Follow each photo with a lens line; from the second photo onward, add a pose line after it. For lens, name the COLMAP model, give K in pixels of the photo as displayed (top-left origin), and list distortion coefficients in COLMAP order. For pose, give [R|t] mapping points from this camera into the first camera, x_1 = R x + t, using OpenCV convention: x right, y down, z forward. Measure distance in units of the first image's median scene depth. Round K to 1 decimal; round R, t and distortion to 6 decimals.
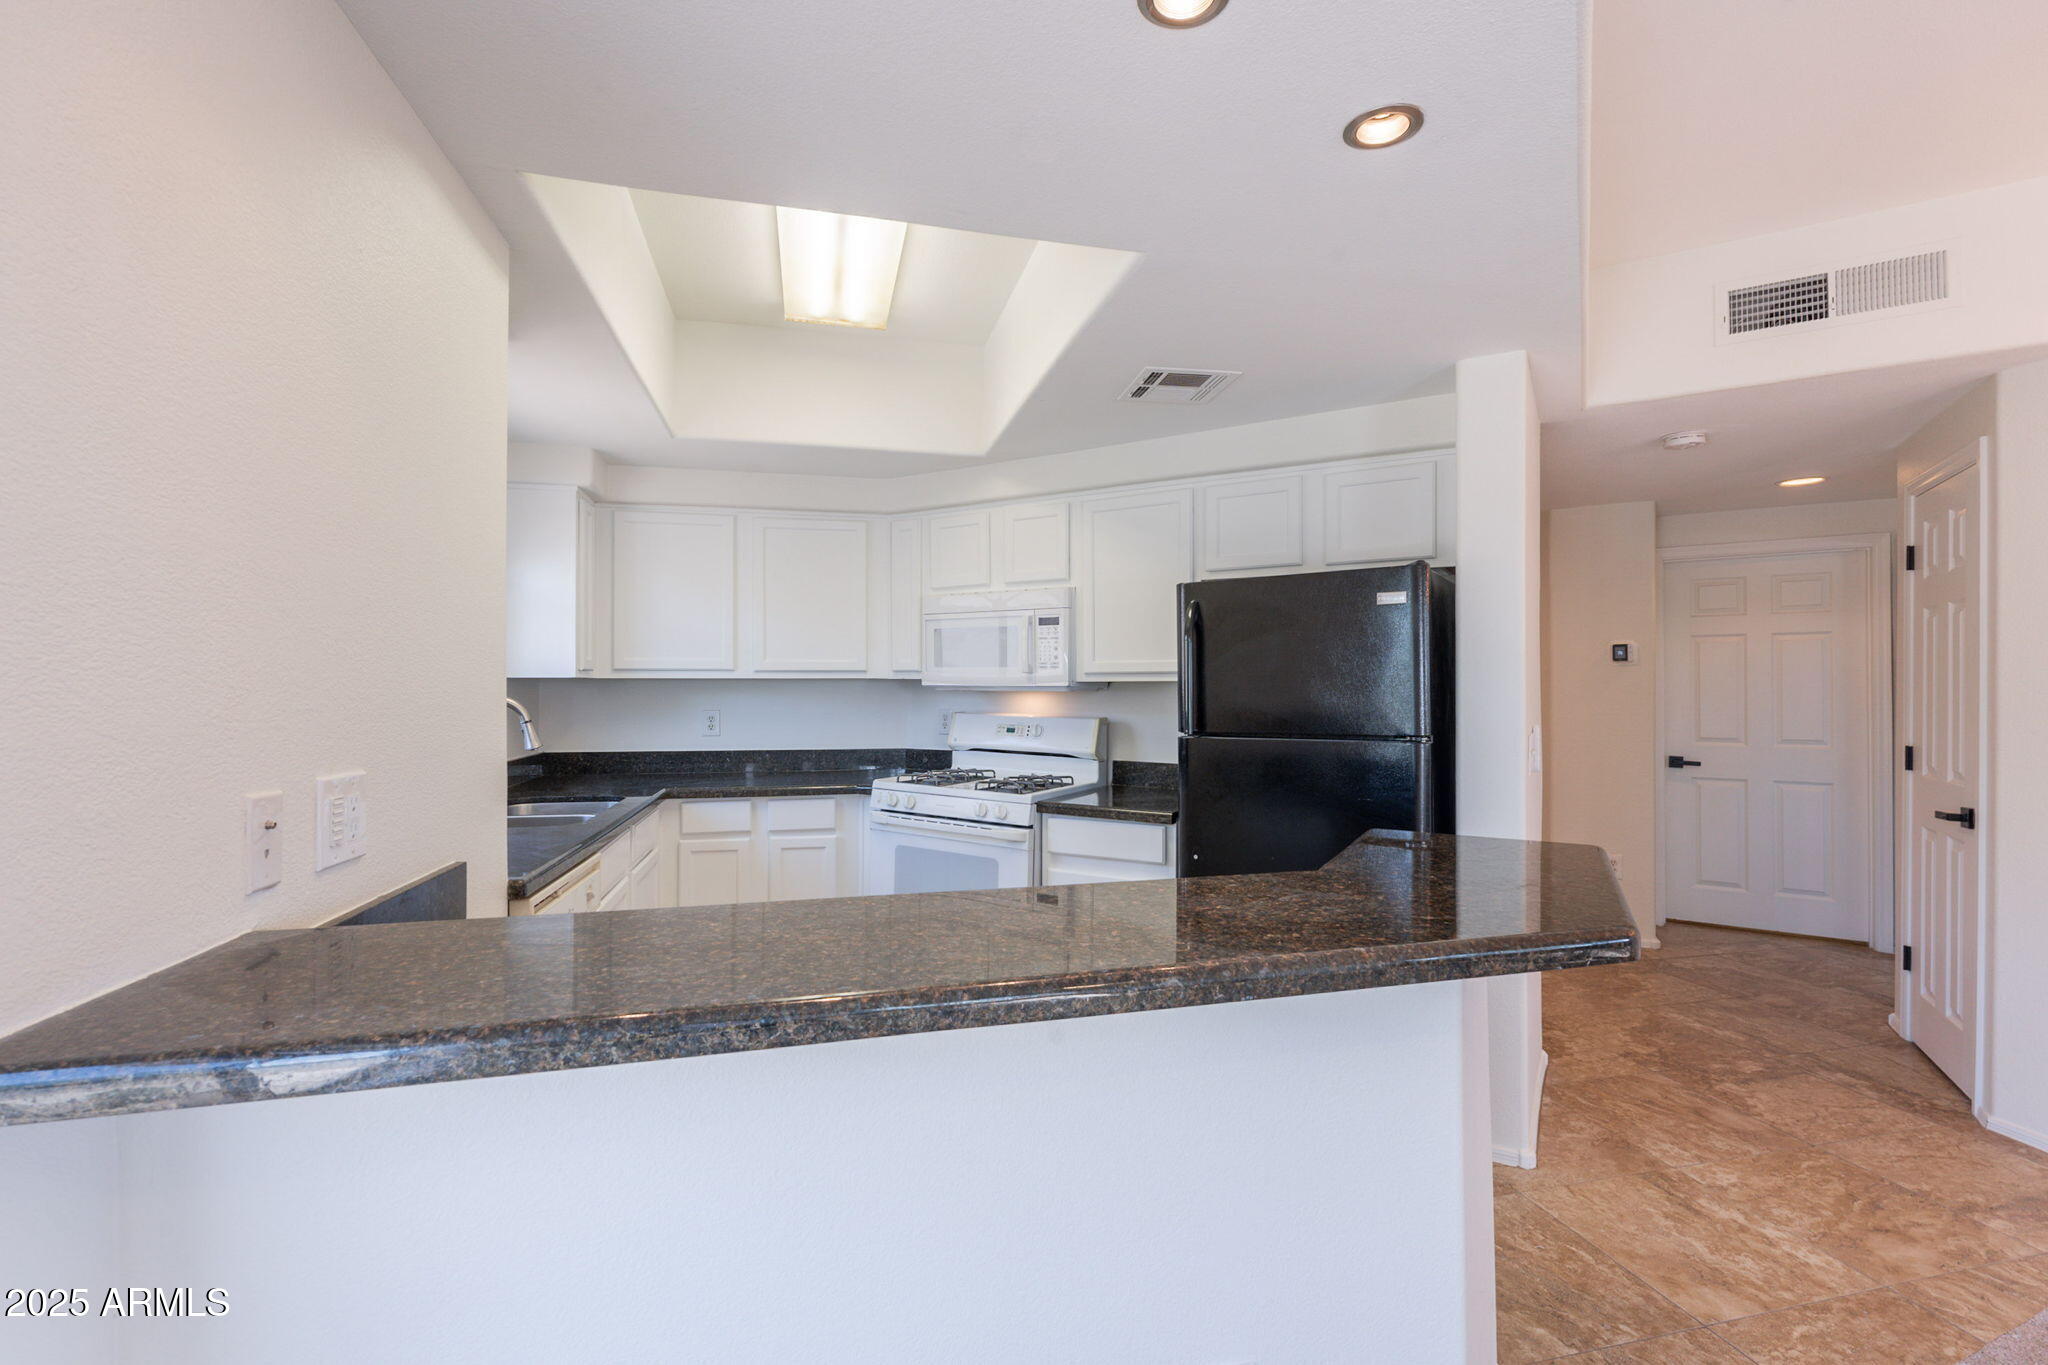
lens RADIAL K [[913.1, 0, 1024.1], [0, 913.1, 690.3], [0, 0, 1]] dist [0.000168, 0.000464]
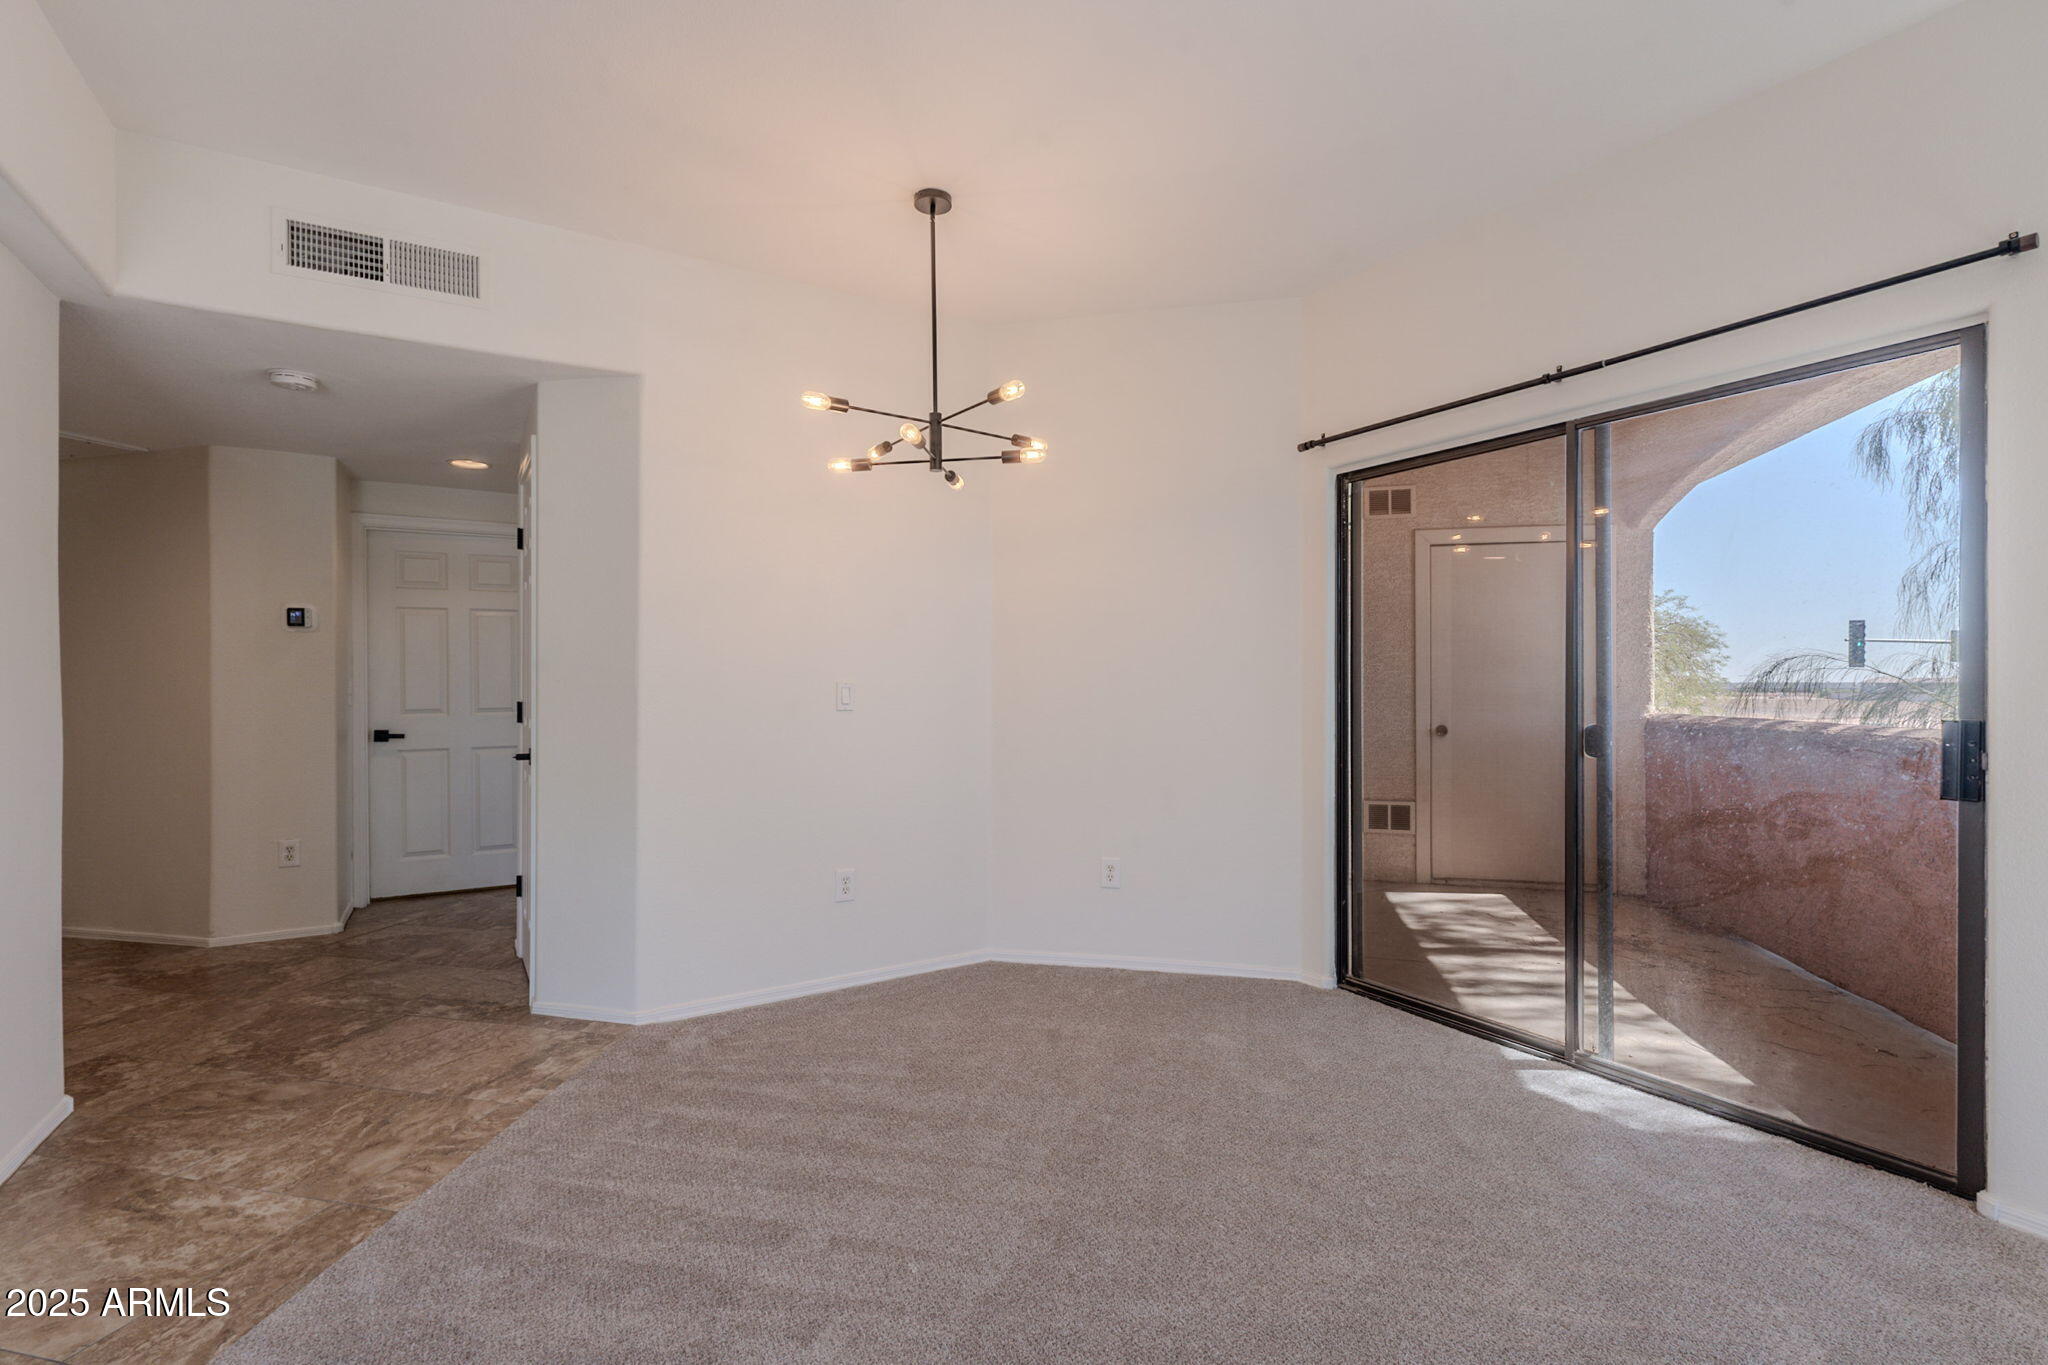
lens RADIAL K [[913.1, 0, 1034.0], [0, 913.1, 684.0], [0, 0, 1]] dist [0.000168, 0.000464]
pose [[0.441369, -0.001439, 0.897325, 0.194368], [0.007146, 0.999973, -0.001912, 0.040229], [-0.897297, 0.007256, 0.441367, -0.083808]]
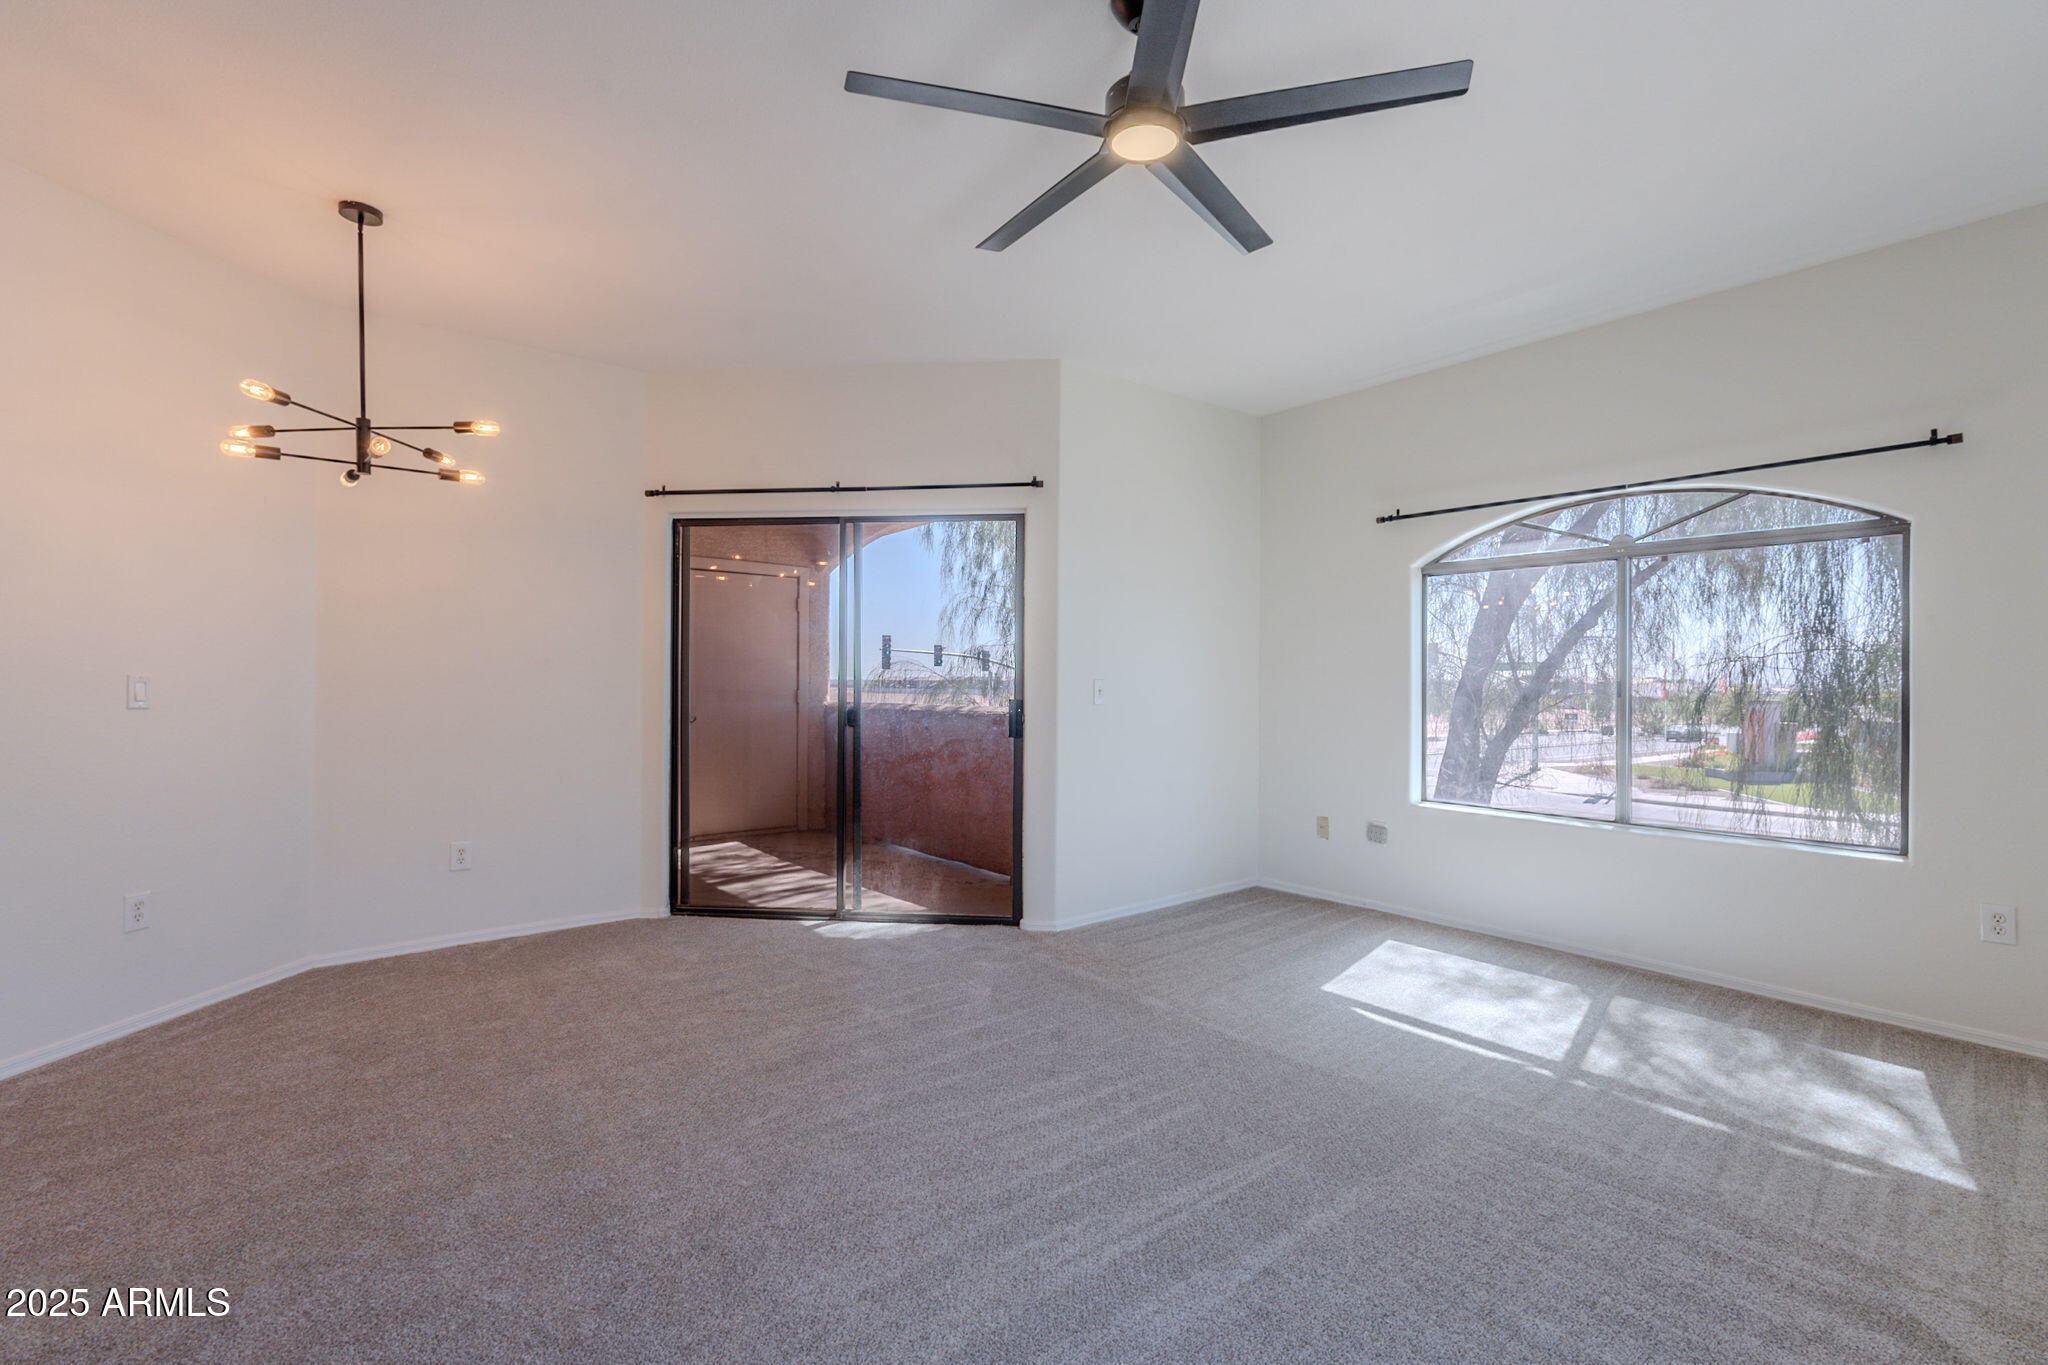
lens RADIAL K [[913.1, 0, 1019.2], [0, 913.1, 678.5], [0, 0, 1]] dist [0.000168, 0.000464]
pose [[-0.422223, 0.001192, 0.906491, -0.117532], [0.001206, 0.999999, -0.000753, 0.039456], [-0.906491, 0.000776, -0.422224, 0.142731]]
